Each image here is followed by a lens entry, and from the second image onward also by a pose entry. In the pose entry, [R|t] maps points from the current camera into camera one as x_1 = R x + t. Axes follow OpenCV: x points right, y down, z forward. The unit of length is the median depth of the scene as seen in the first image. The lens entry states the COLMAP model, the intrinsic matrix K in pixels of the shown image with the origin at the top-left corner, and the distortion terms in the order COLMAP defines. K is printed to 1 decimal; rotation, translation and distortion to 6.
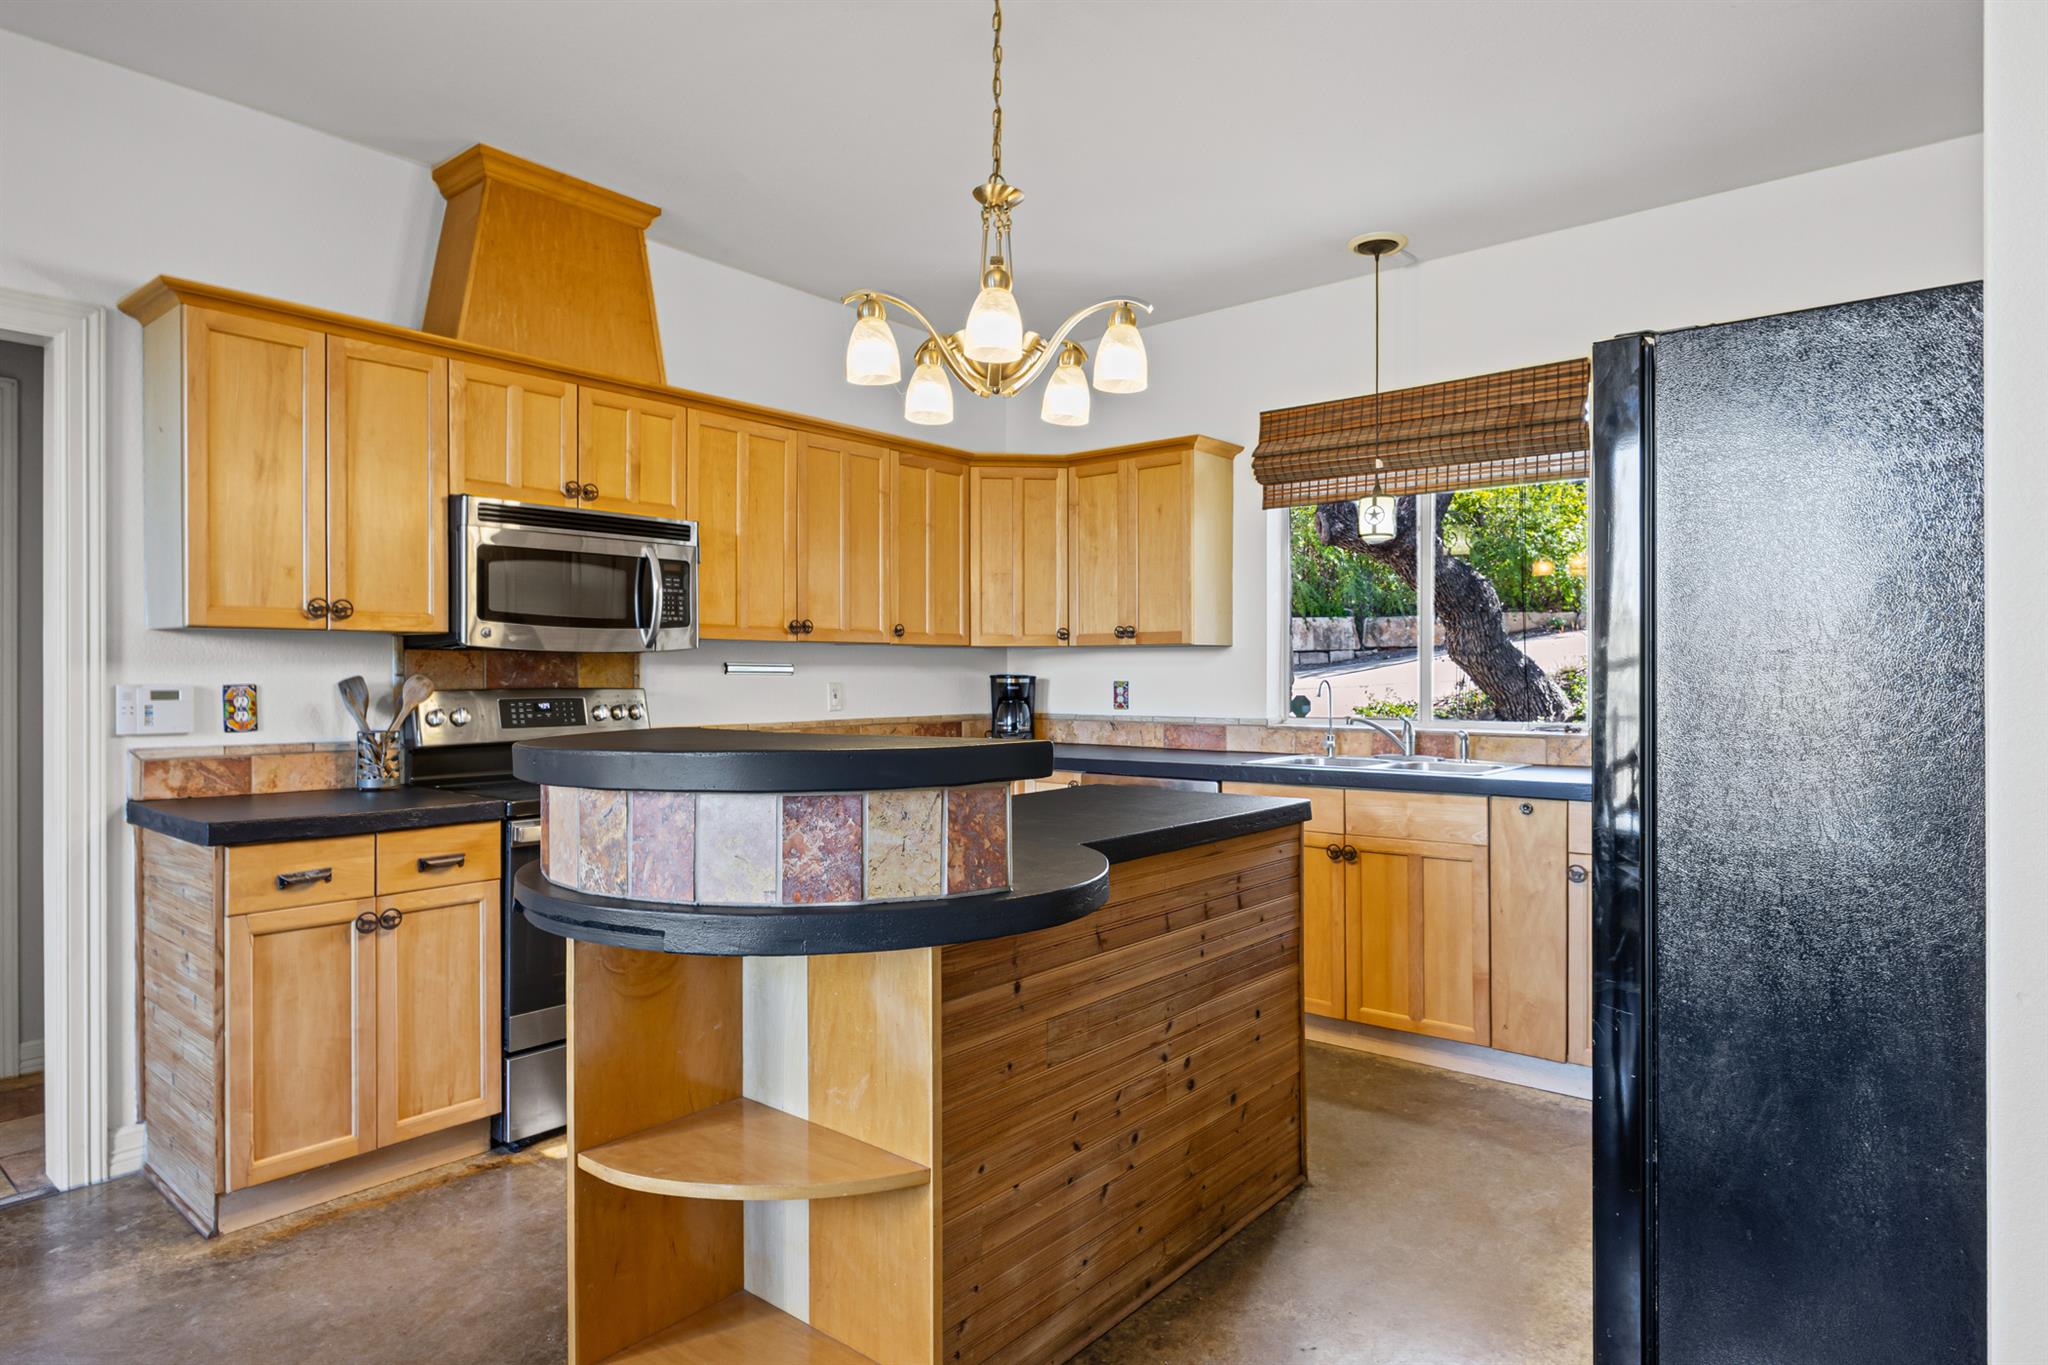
lens RADIAL K [[1157.0, 0, 1026.9], [0, 1157.0, 678.6], [0, 0, 1]] dist [-0.001303, -0.001312]
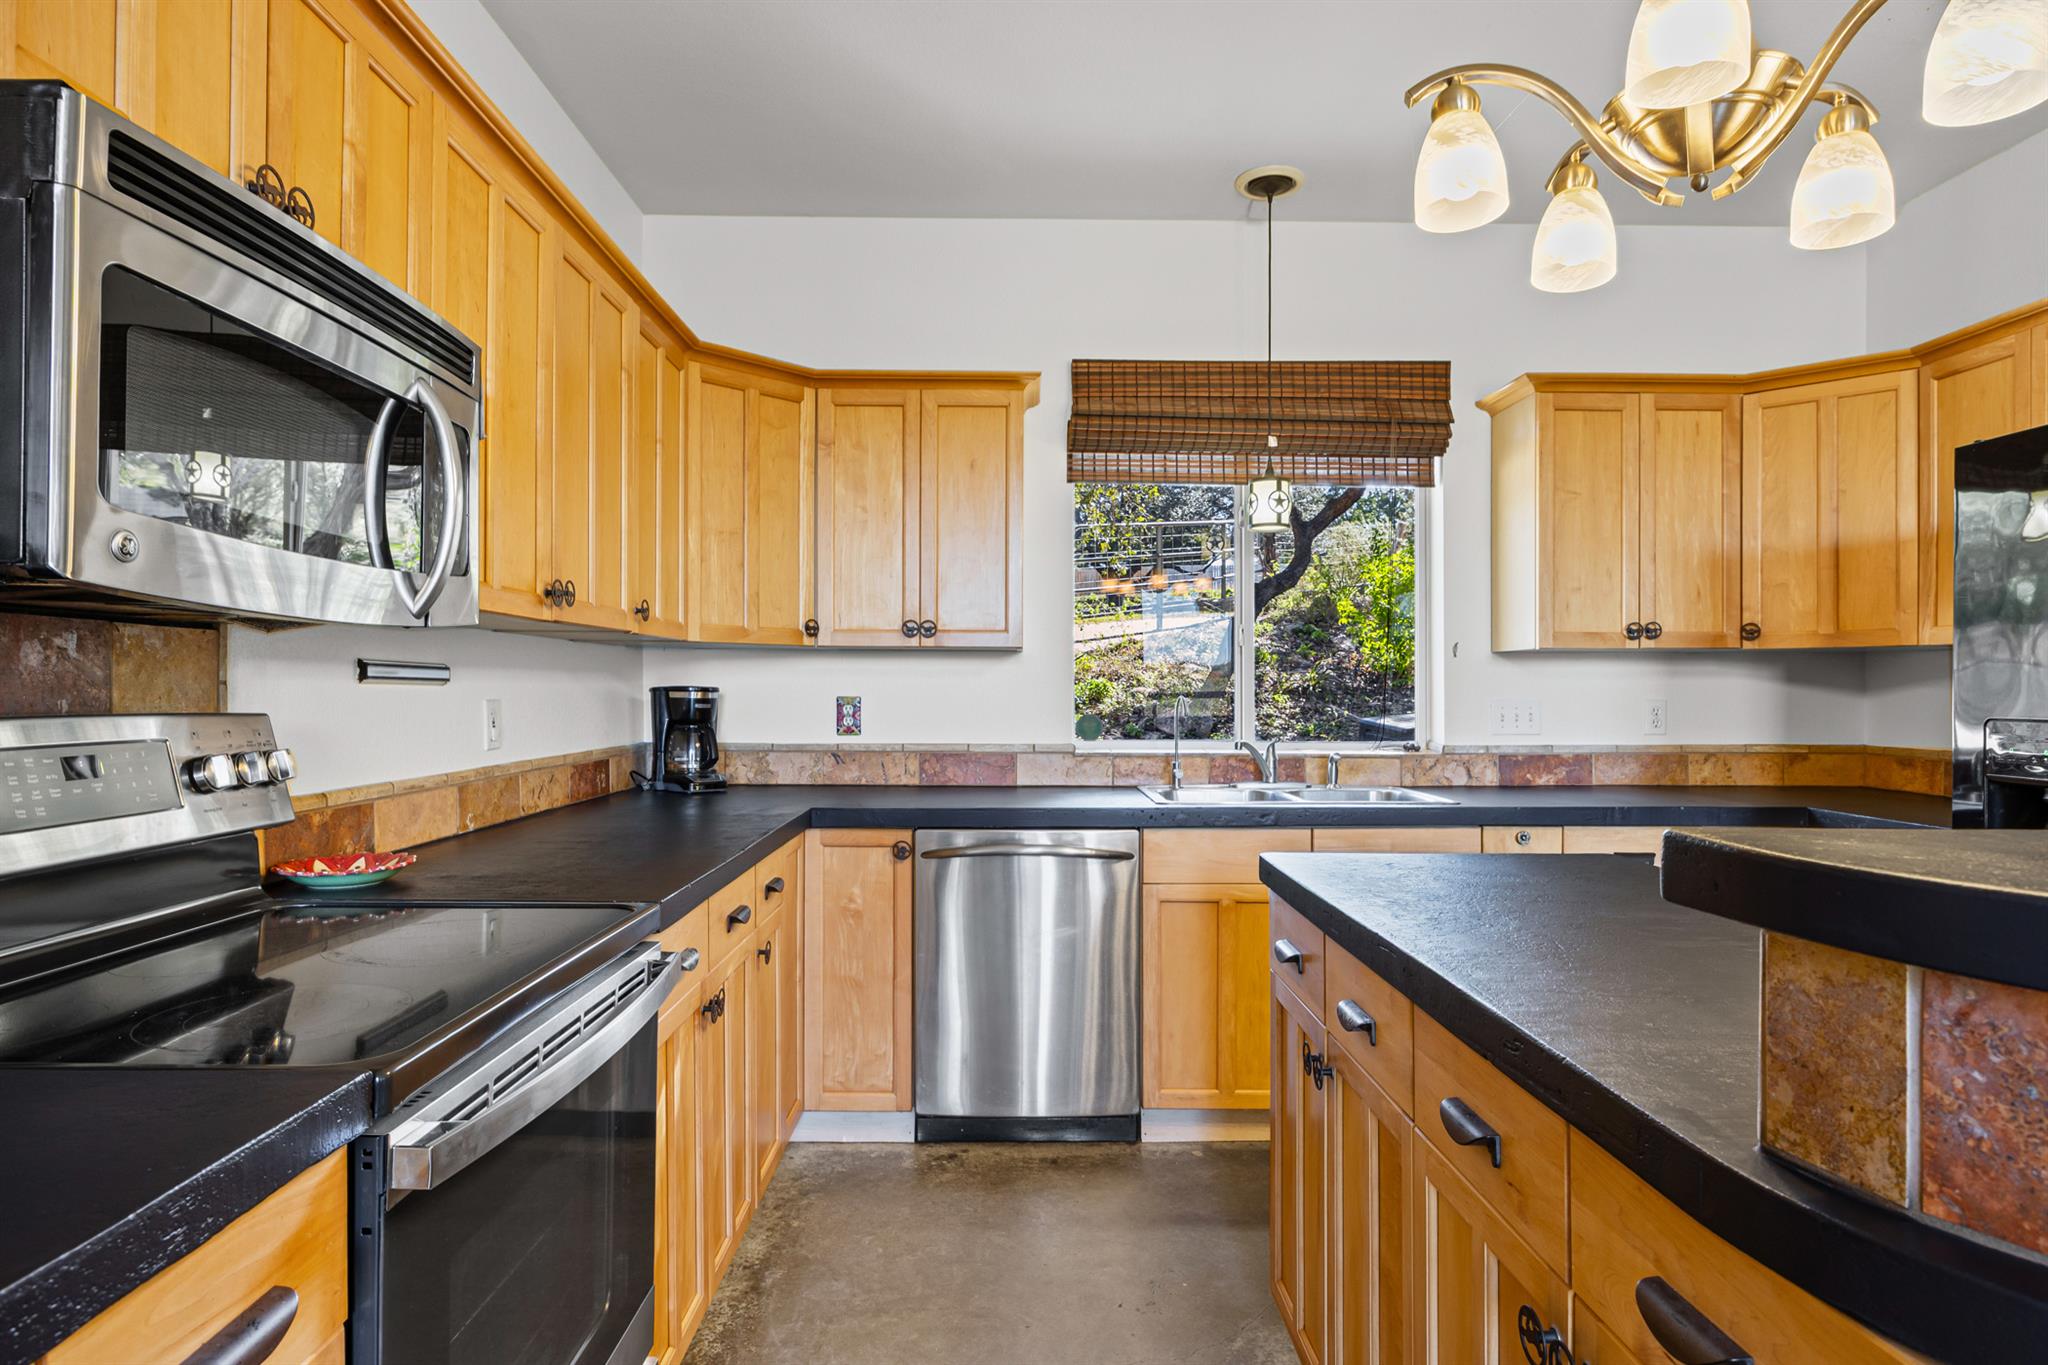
lens RADIAL K [[1157.0, 0, 1028.3], [0, 1157.0, 698.8], [0, 0, 1]] dist [-0.001303, -0.001312]
pose [[0.760742, -0.000082, 0.649054, -0.377545], [-0.004093, 0.999980, 0.004923, -0.000283], [-0.649041, -0.006402, 0.760726, 0.460331]]
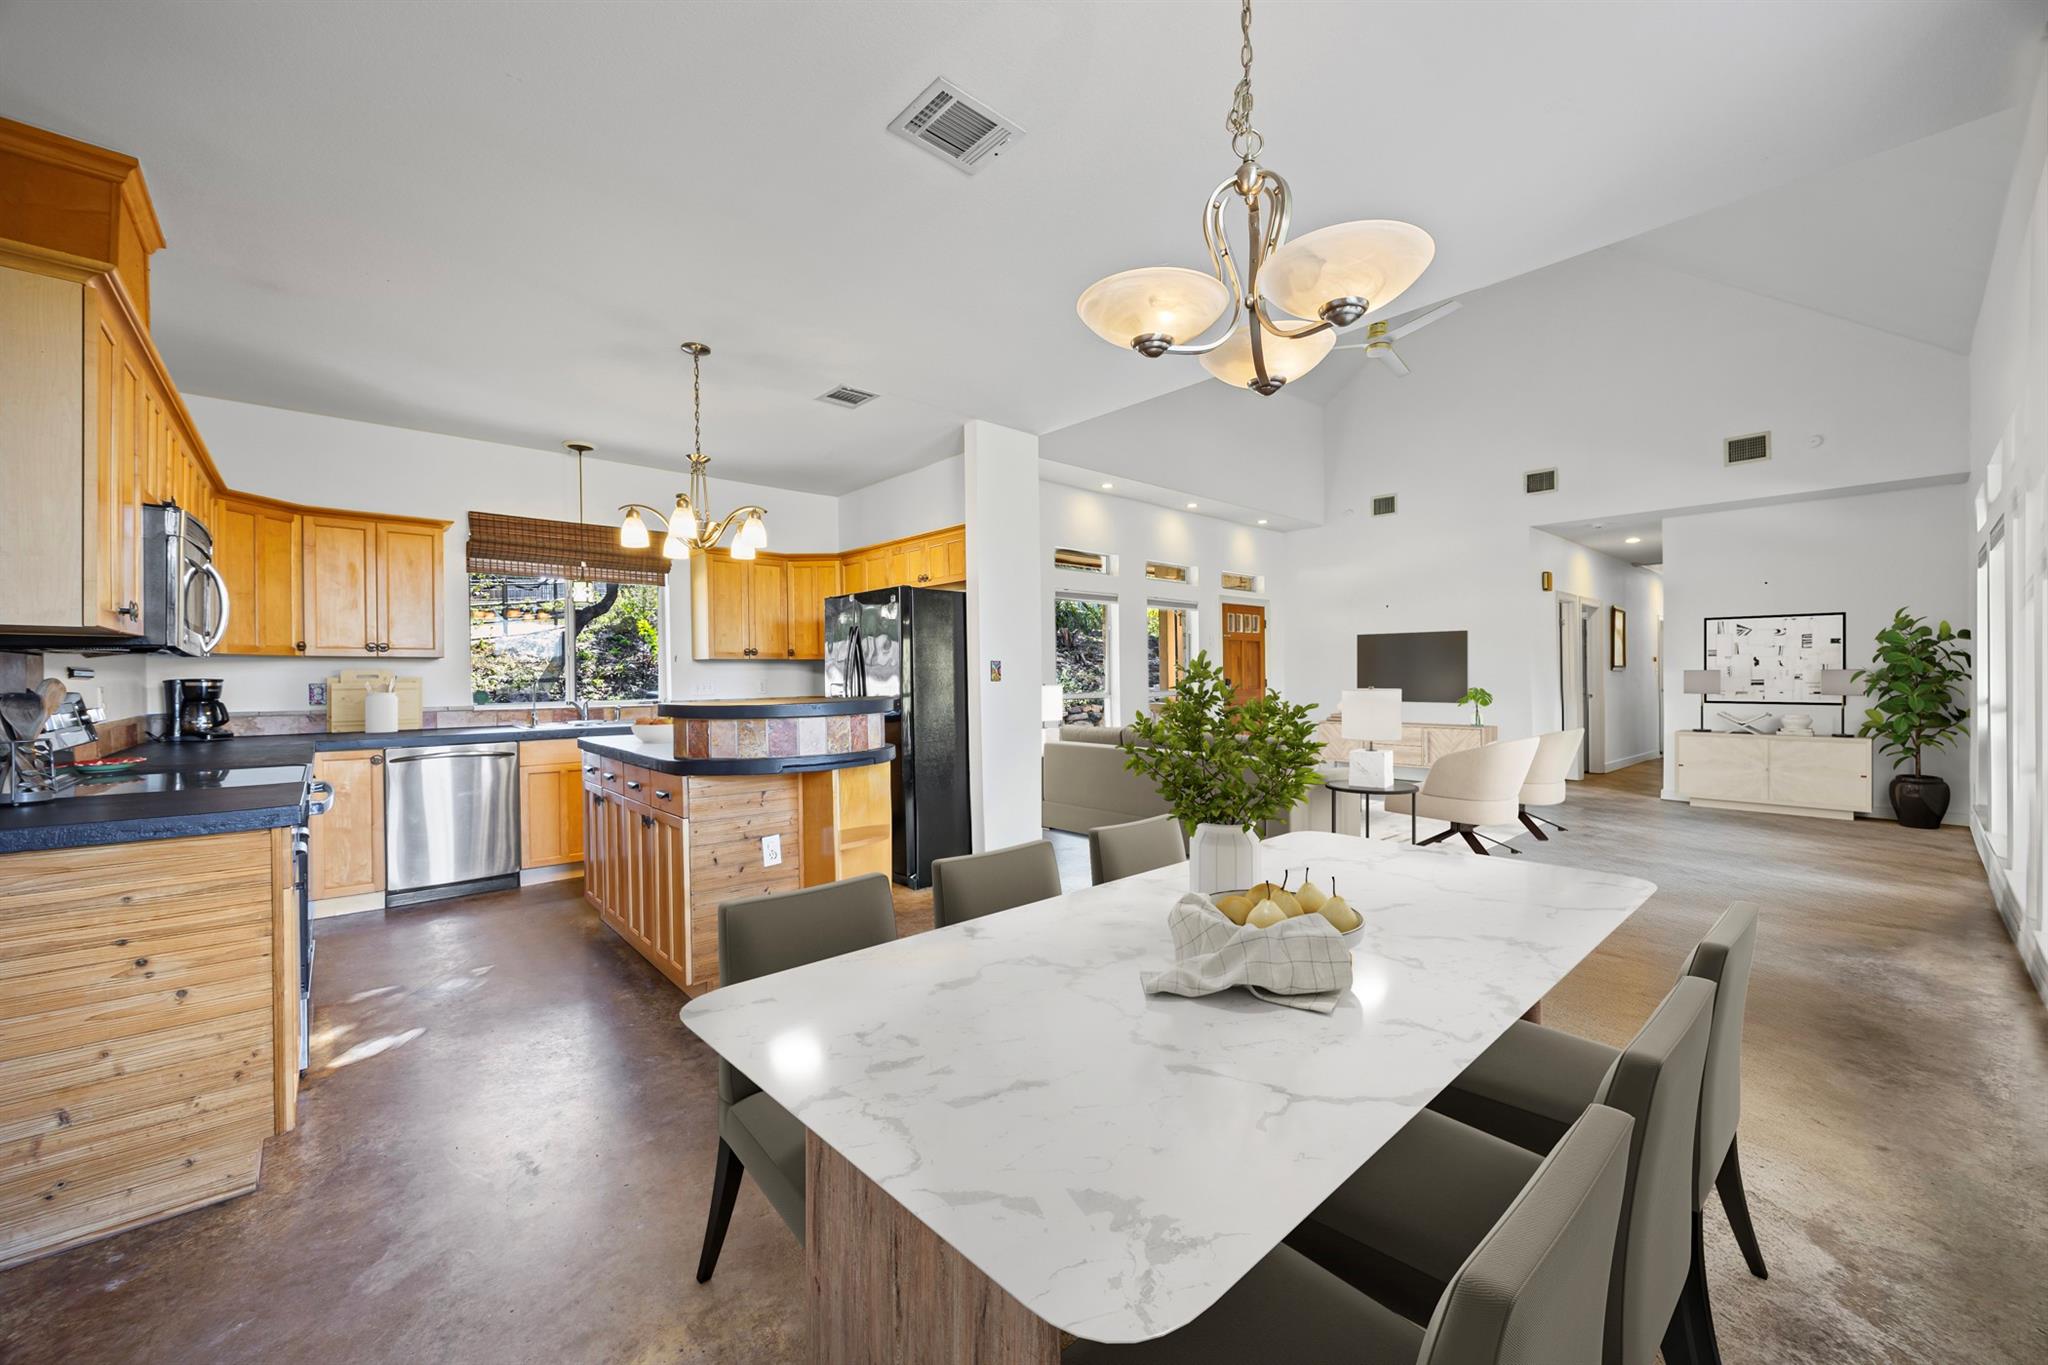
lens RADIAL K [[786.2, 0, 1029.2], [0, 786.2, 678.9], [0, 0, 1]] dist [-0.000345, -0.000098]
pose [[0.155237, -0.005465, 0.987862, -0.822477], [0.008734, 0.999953, 0.004160, 0.000644], [-0.987839, 0.007982, 0.155277, 0.093618]]
